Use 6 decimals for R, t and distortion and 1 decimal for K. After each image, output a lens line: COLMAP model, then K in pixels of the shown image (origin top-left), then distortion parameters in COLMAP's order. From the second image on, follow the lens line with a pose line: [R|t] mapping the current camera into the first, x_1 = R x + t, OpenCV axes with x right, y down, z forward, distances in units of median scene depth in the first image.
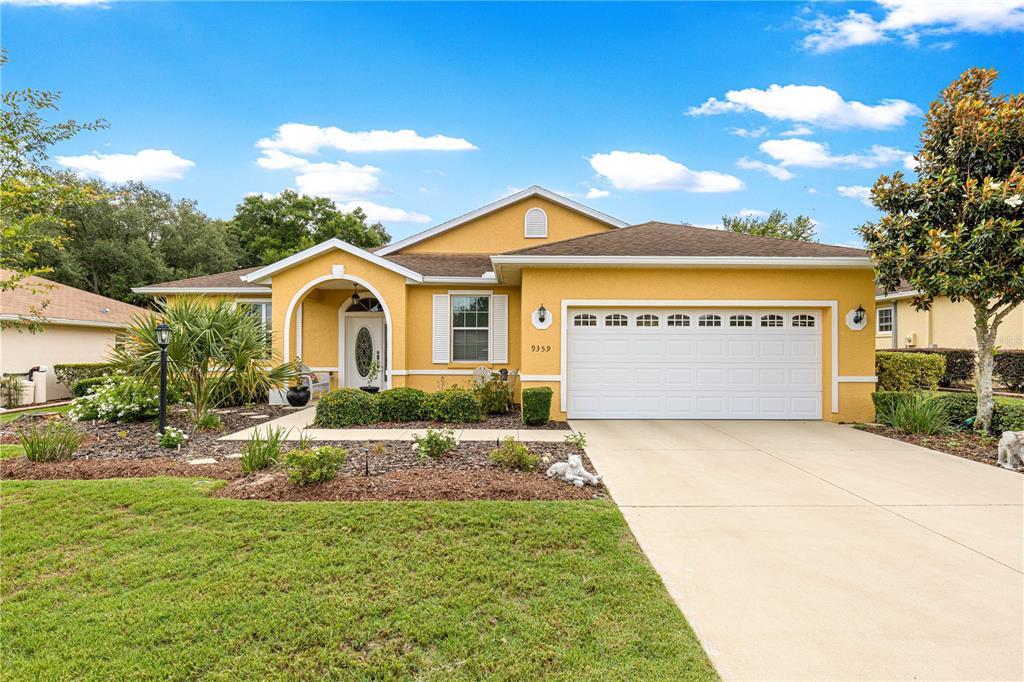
lens RADIAL K [[542.9, 0, 511.0], [0, 542.9, 349.1], [0, 0, 1]] dist [-0.007595, -0.006239]
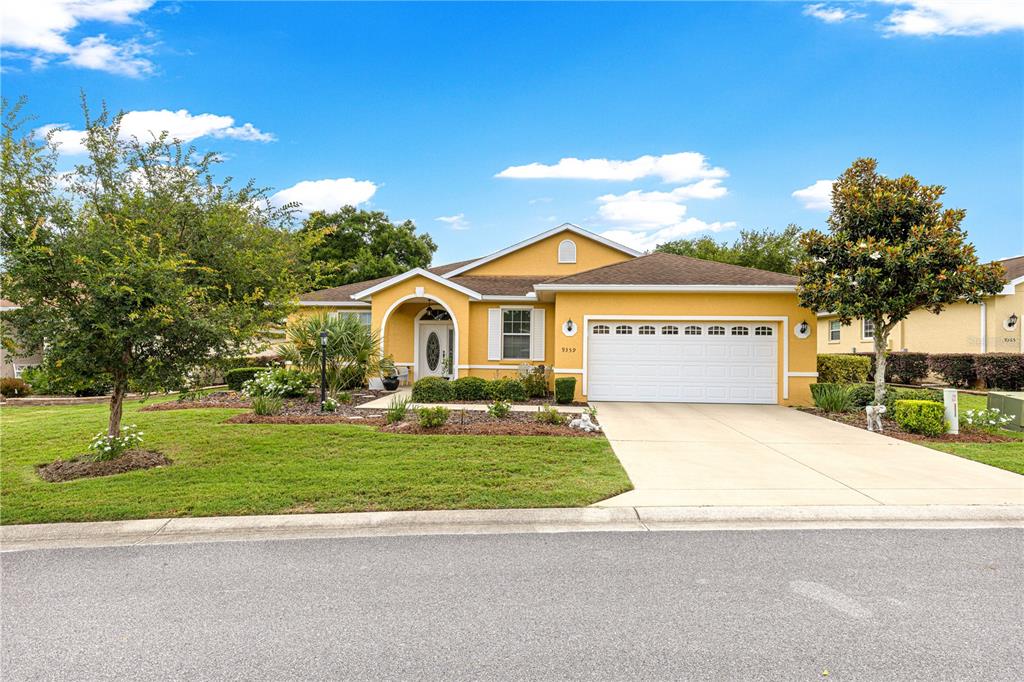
lens RADIAL K [[537.8, 0, 505.4], [0, 537.8, 345.9], [0, 0, 1]] dist [-0.006460, -0.000192]
pose [[0.997125, 0.007828, -0.075369, -0.003138], [-0.008331, 0.999945, -0.006367, -0.001096], [0.075315, 0.006977, 0.997135, -0.363931]]
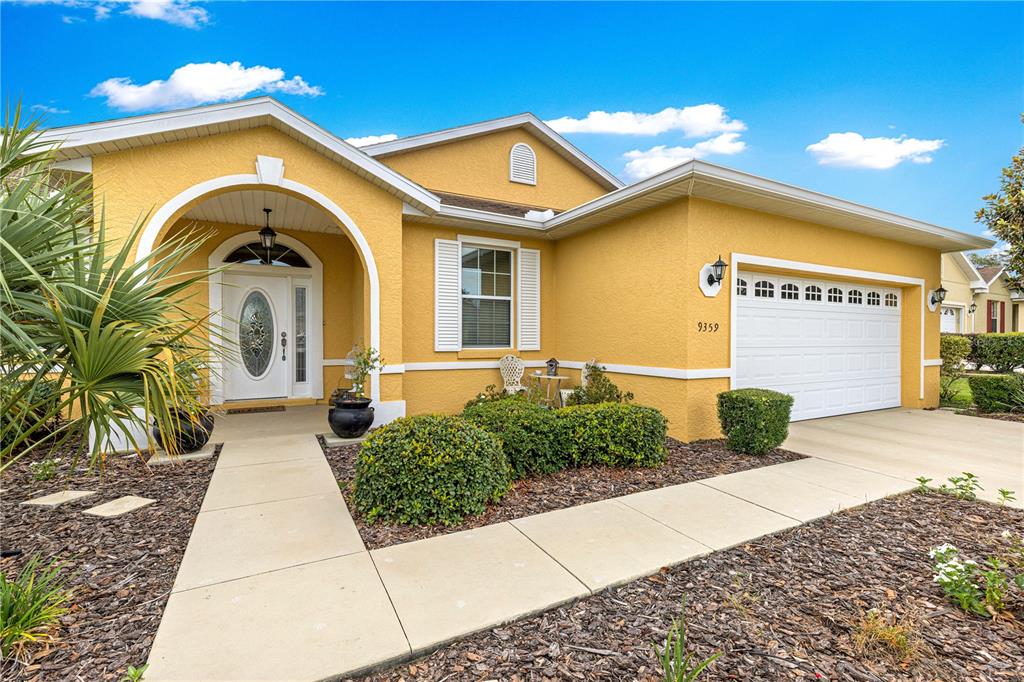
lens RADIAL K [[465.1, 0, 510.8], [0, 465.1, 341.2], [0, 0, 1]] dist [0.011765, -0.000141]
pose [[0.873525, -0.003162, 0.486769, -0.378559], [-0.003939, 0.999900, 0.013564, 0.008351], [-0.486763, -0.013765, 0.873425, 0.579290]]
